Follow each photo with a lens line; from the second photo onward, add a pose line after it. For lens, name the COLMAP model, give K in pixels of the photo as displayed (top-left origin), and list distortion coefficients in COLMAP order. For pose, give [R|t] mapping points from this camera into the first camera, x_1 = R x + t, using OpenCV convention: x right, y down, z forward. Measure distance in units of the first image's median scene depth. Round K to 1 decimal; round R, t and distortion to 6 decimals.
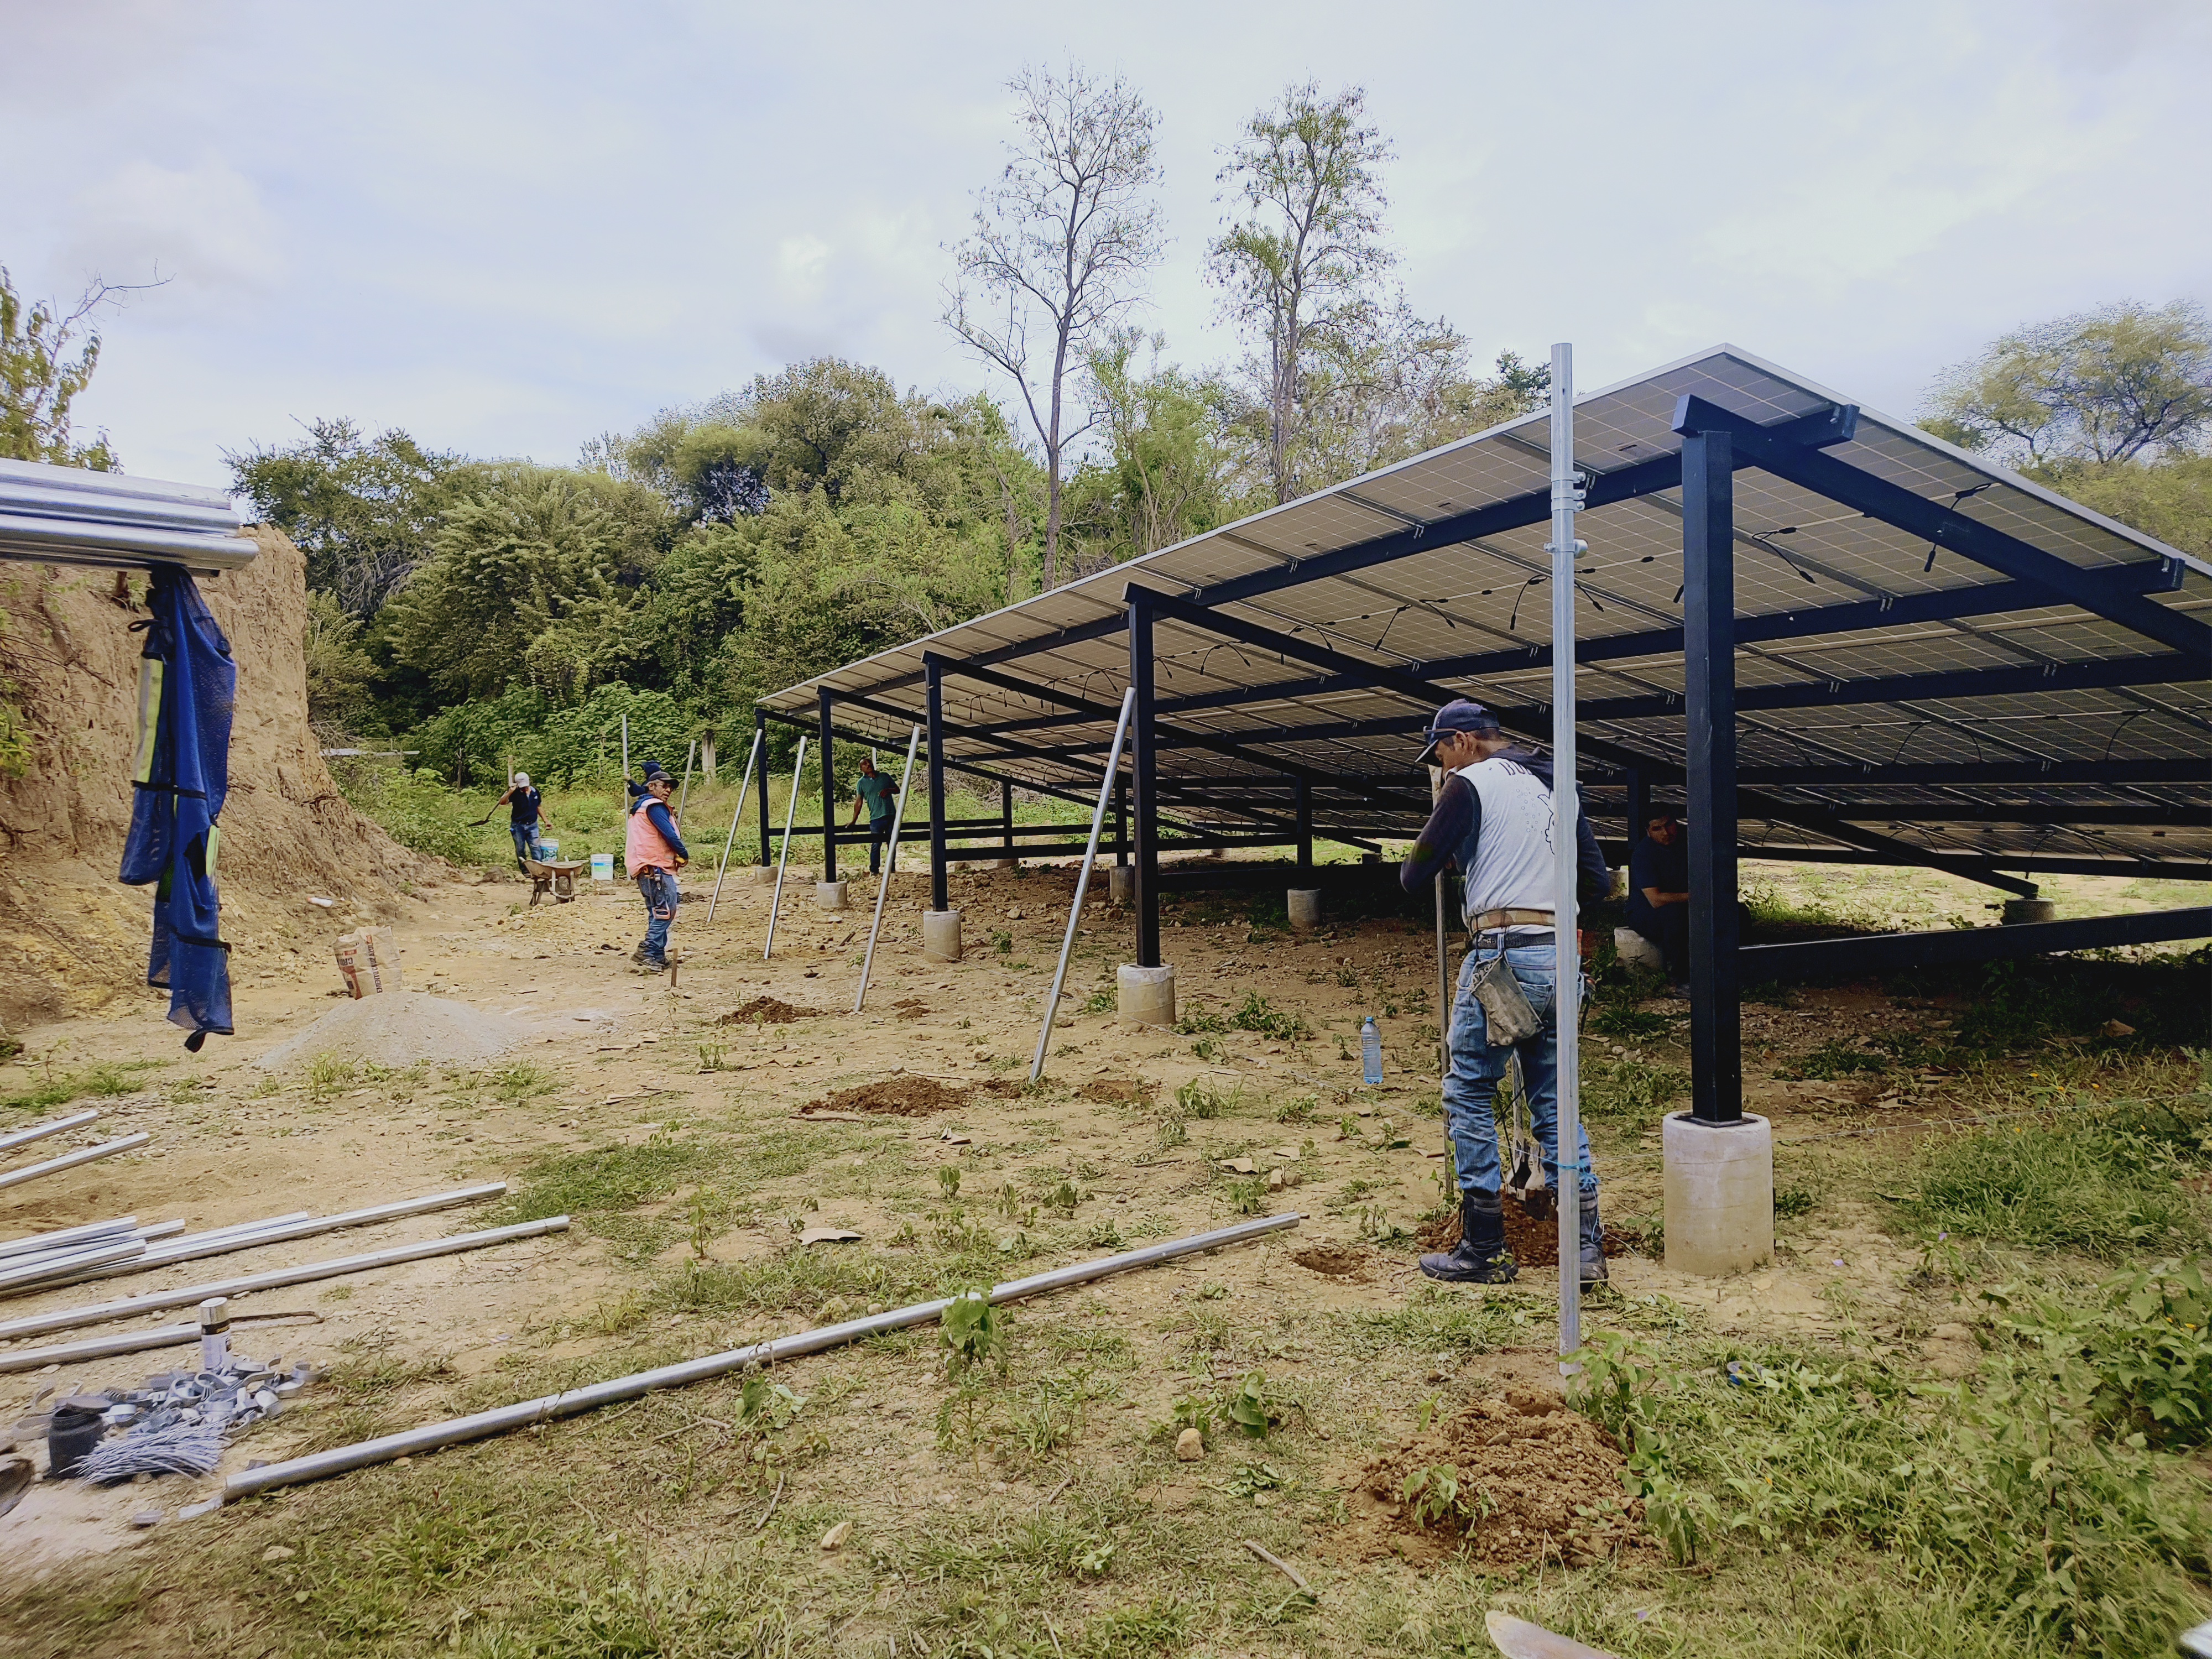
lens RADIAL K [[1590.4, 0, 1106.0], [0, 1590.4, 829.5], [0, 0, 1]] dist [0.058168, -0.033738]
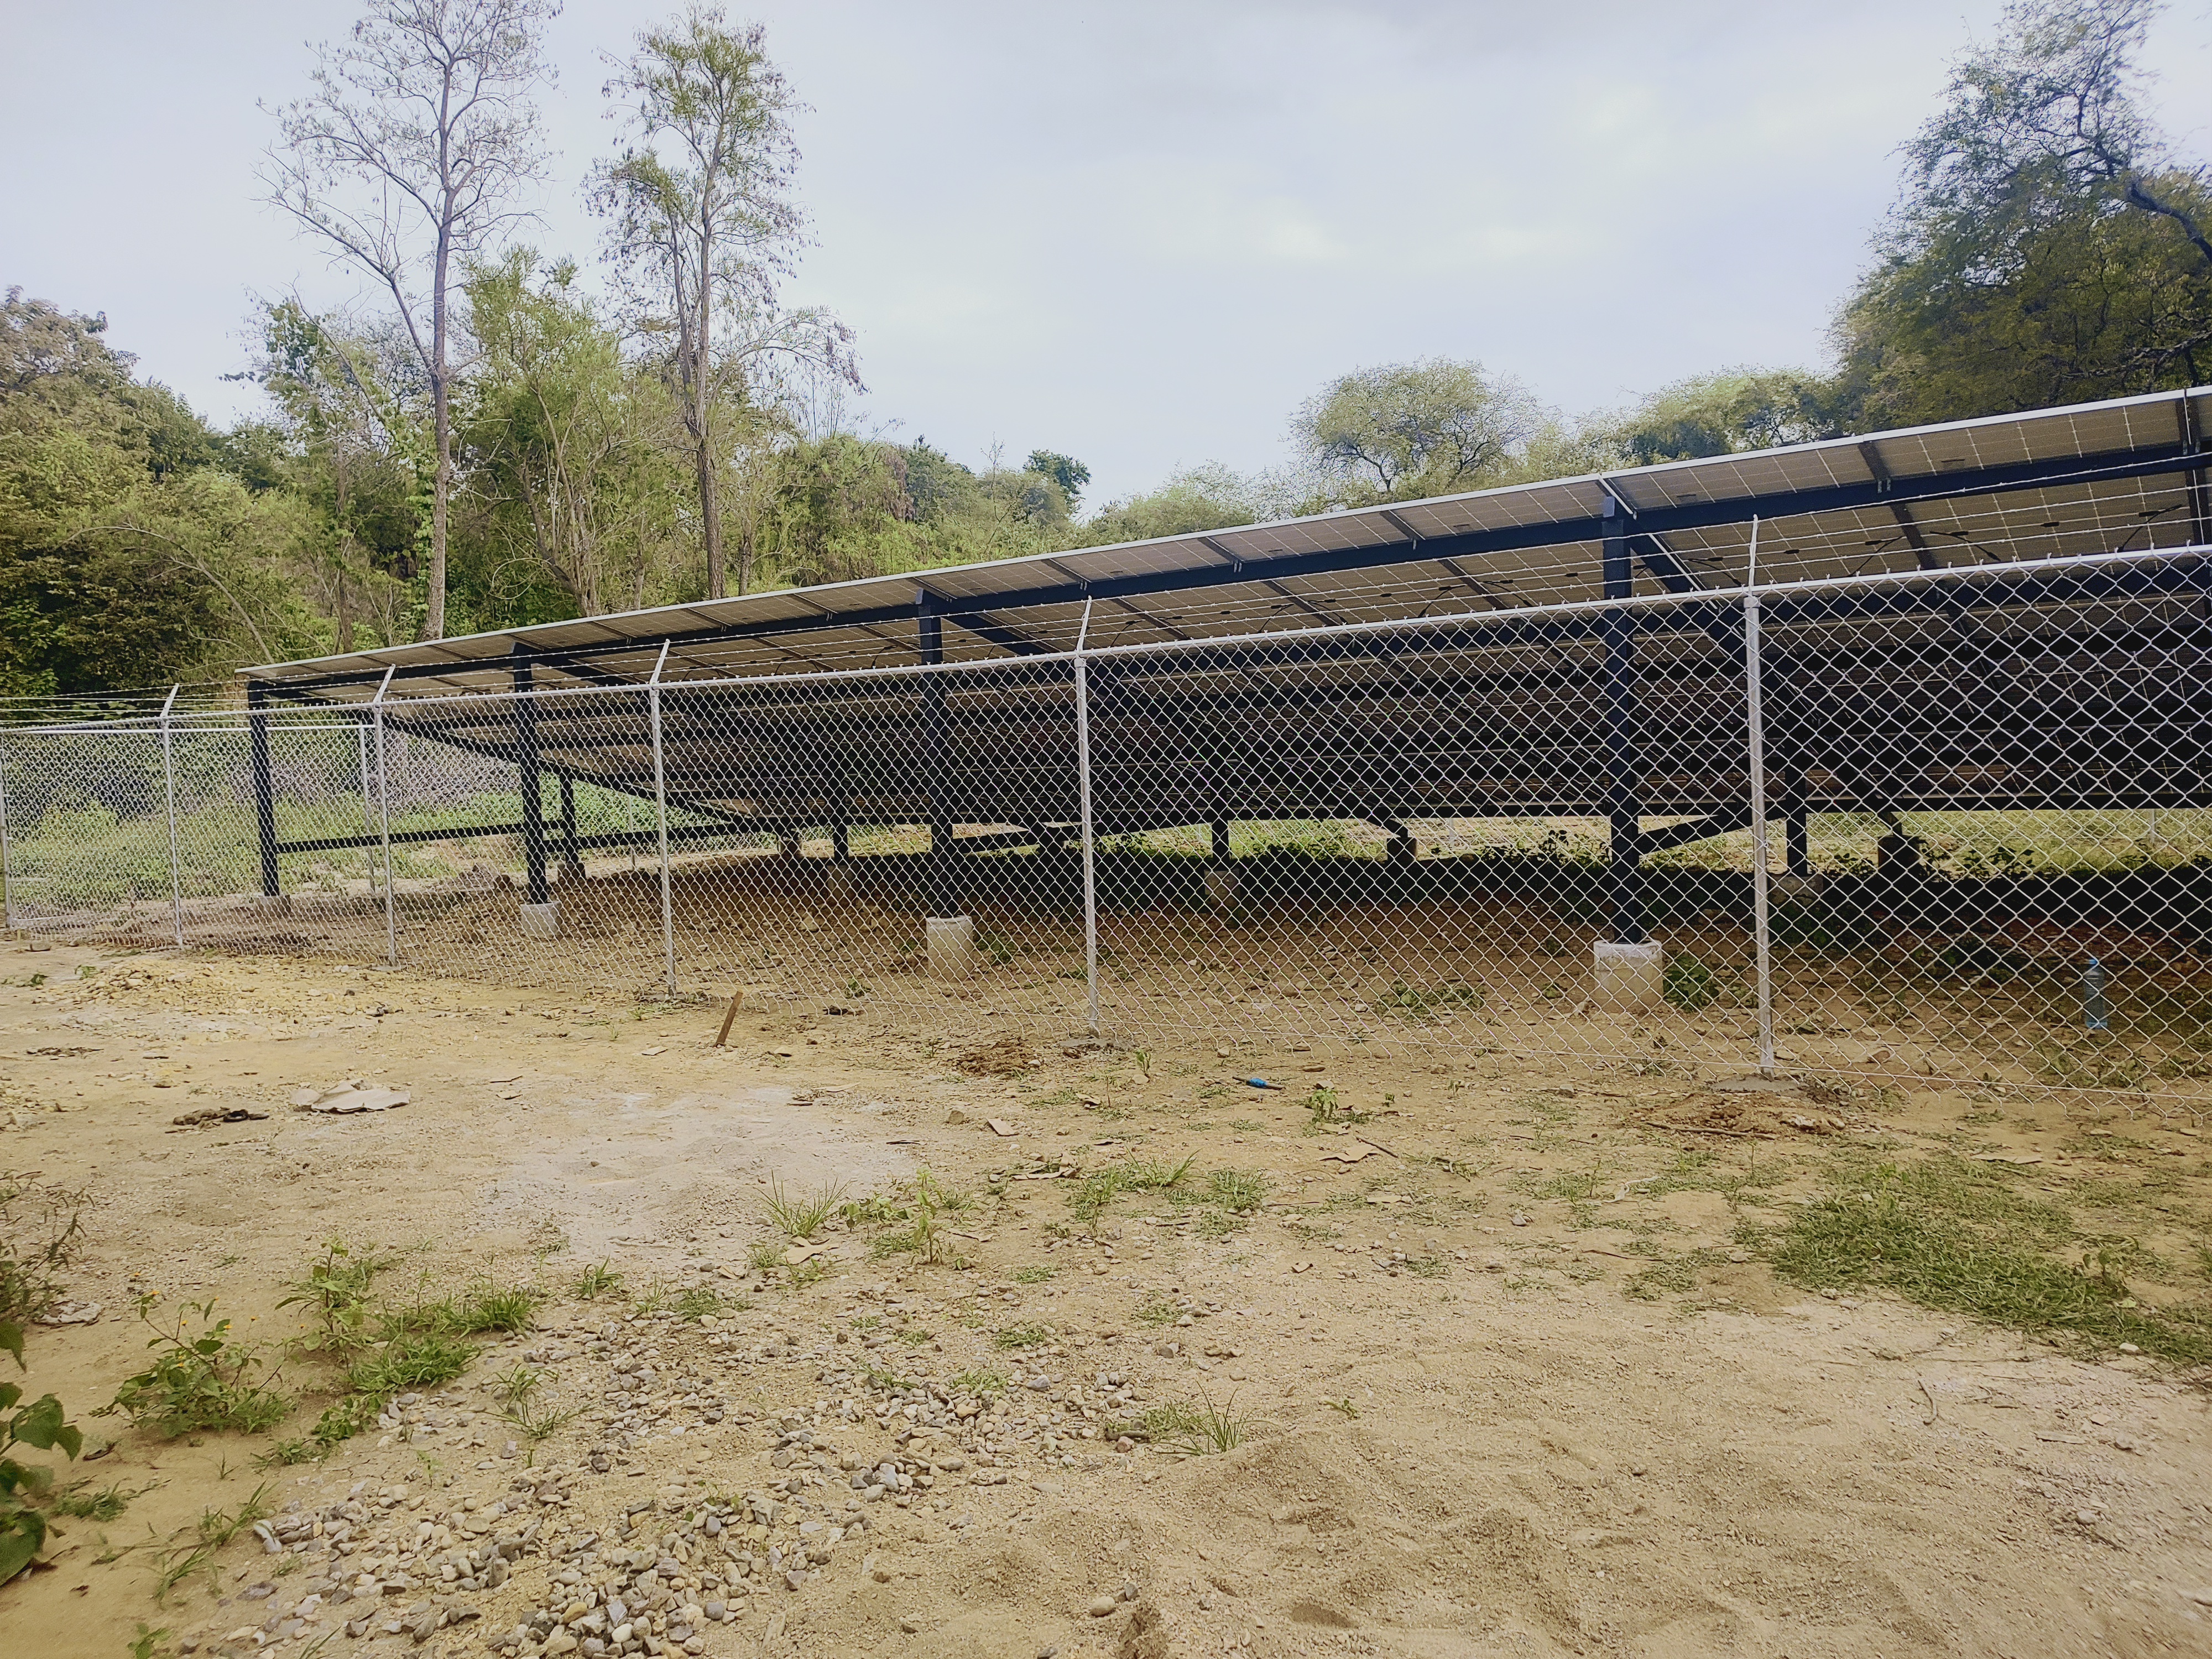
lens RADIAL K [[1589.5, 0, 1106.0], [0, 1589.5, 829.5], [0, 0, 1]] dist [0.053871, -0.037657]
pose [[0.838900, -0.048256, 0.542143, -0.186451], [0.048099, 0.998738, 0.014471, -0.000491], [-0.542157, 0.013937, 0.840162, 0.105447]]
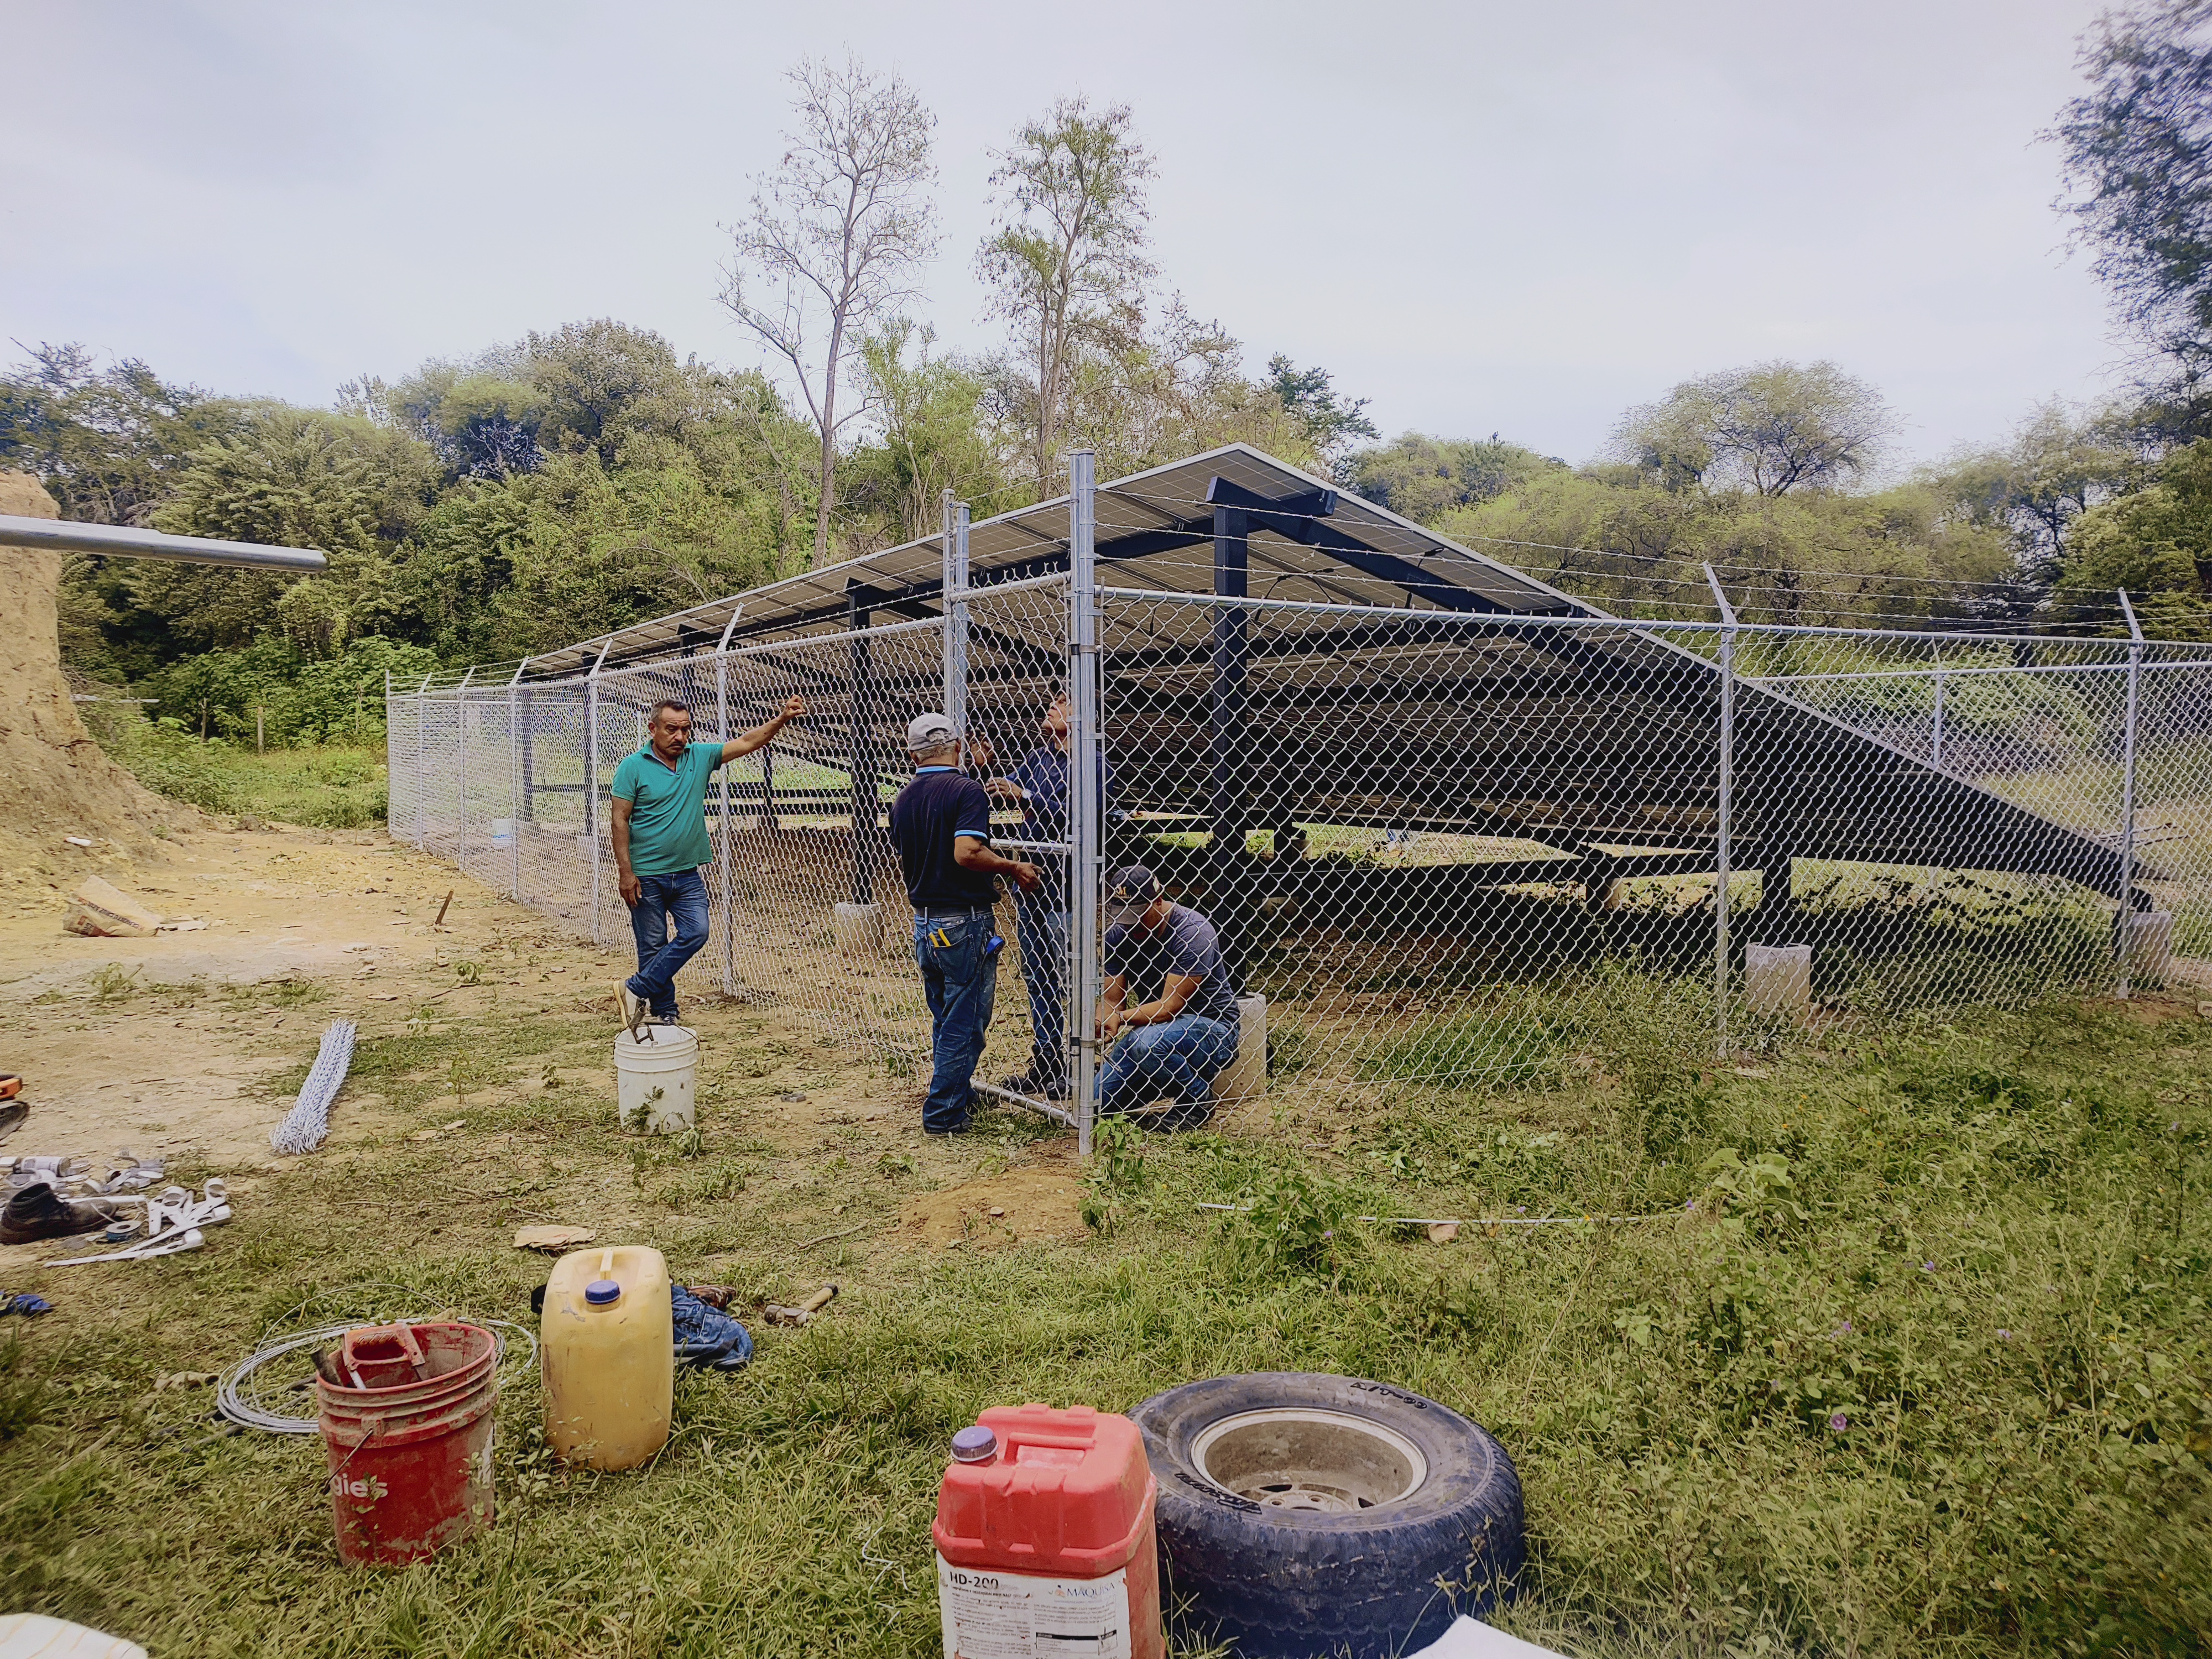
lens RADIAL K [[1590.4, 0, 1106.0], [0, 1590.4, 829.5], [0, 0, 1]] dist [0.058168, -0.033738]
pose [[0.990821, 0.023580, 0.133108, 0.013363], [-0.025517, 0.999592, 0.012868, 0.003067], [-0.132750, -0.016146, 0.991018, -0.054524]]
